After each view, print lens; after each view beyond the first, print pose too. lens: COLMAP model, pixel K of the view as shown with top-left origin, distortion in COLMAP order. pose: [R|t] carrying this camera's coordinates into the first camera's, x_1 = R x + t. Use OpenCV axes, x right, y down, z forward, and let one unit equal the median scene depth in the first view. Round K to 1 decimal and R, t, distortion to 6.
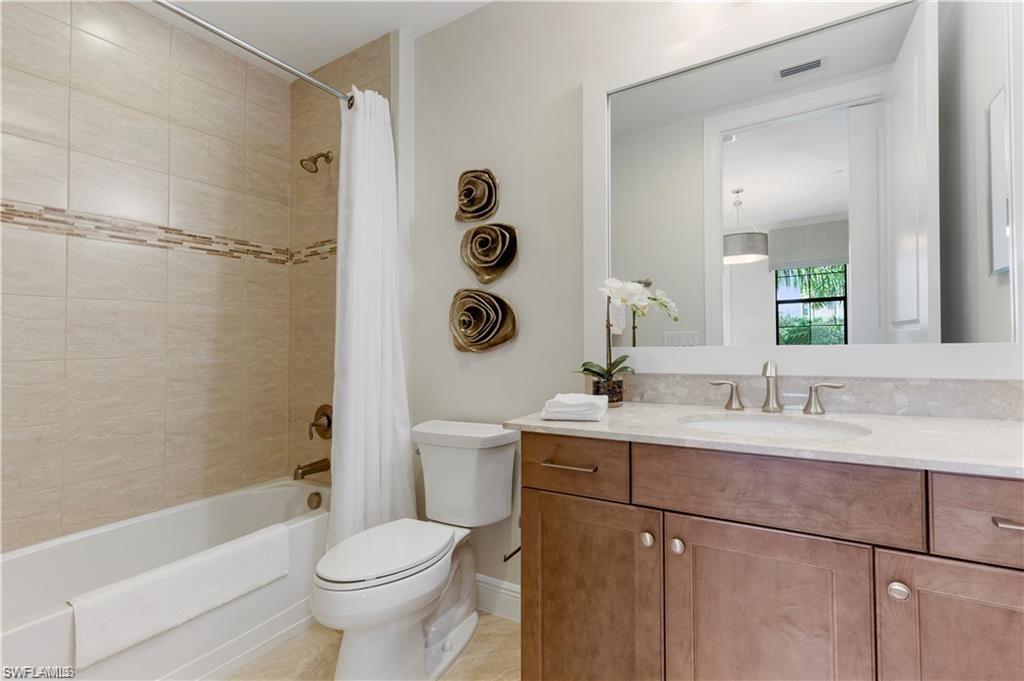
lens RADIAL K [[470.6, 0, 510.1], [0, 470.6, 334.4], [0, 0, 1]] dist [0.003829, -0.000231]
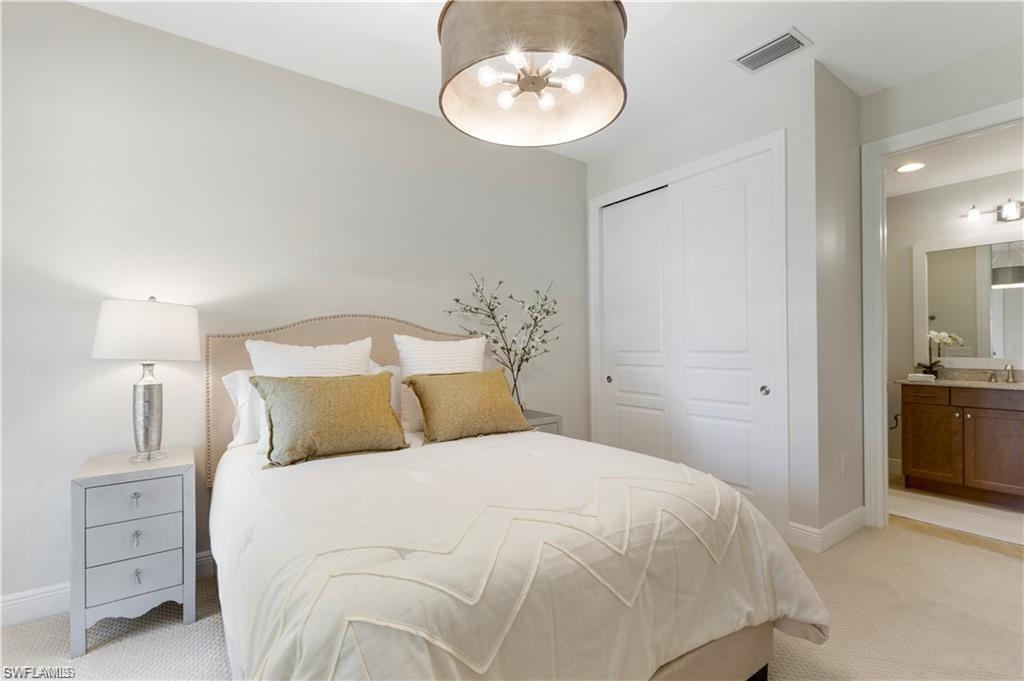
lens RADIAL K [[470.6, 0, 510.7], [0, 470.6, 332.4], [0, 0, 1]] dist [0.003829, -0.000231]
pose [[0.930731, 0.008932, -0.365596, -1.083026], [-0.008379, 0.999960, 0.003099, -0.107268], [0.365609, 0.000179, 0.930768, -2.472301]]
